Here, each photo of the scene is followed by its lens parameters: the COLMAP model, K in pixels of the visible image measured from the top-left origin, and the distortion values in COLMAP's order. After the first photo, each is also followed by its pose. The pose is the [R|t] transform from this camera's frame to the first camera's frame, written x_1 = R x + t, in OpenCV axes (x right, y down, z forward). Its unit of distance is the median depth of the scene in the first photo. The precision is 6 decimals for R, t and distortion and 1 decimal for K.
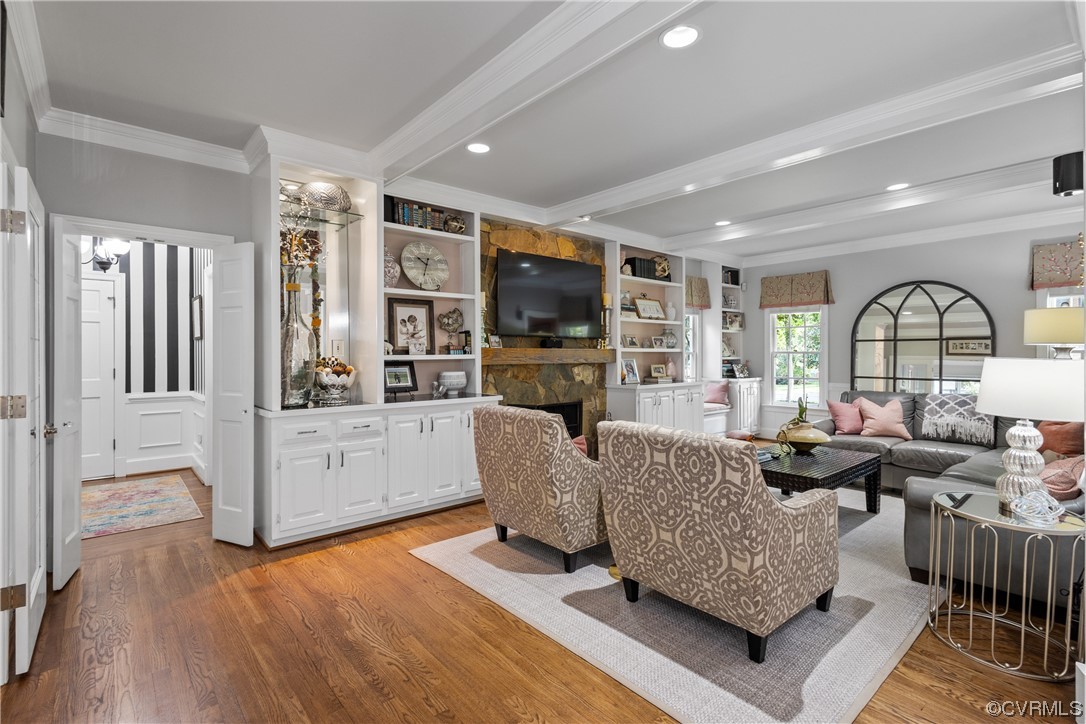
lens RADIAL K [[505.8, 0, 555.1], [0, 505.8, 362.8], [0, 0, 1]] dist [0.030716, -0.018320]
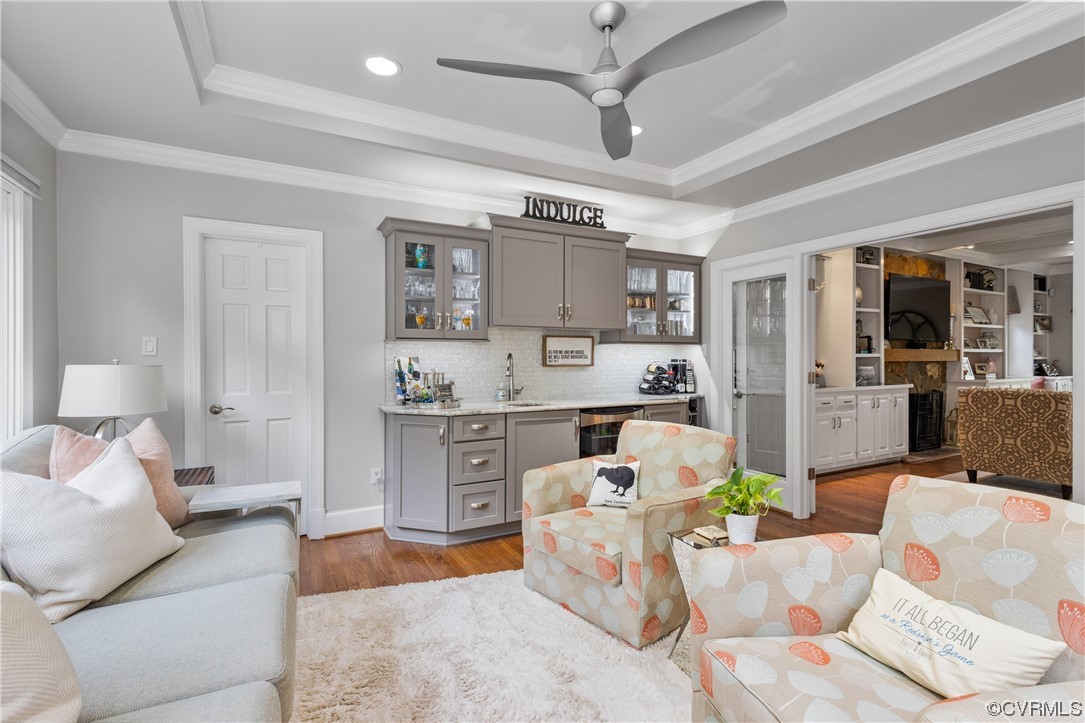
lens RADIAL K [[505.3, 0, 554.6], [0, 505.3, 362.3], [0, 0, 1]] dist [0.030716, -0.018320]
pose [[0.974308, 0.004183, -0.225182, -0.526875], [-0.005220, 0.999978, -0.004012, 0.012538], [0.225160, 0.005084, 0.974309, -0.385540]]
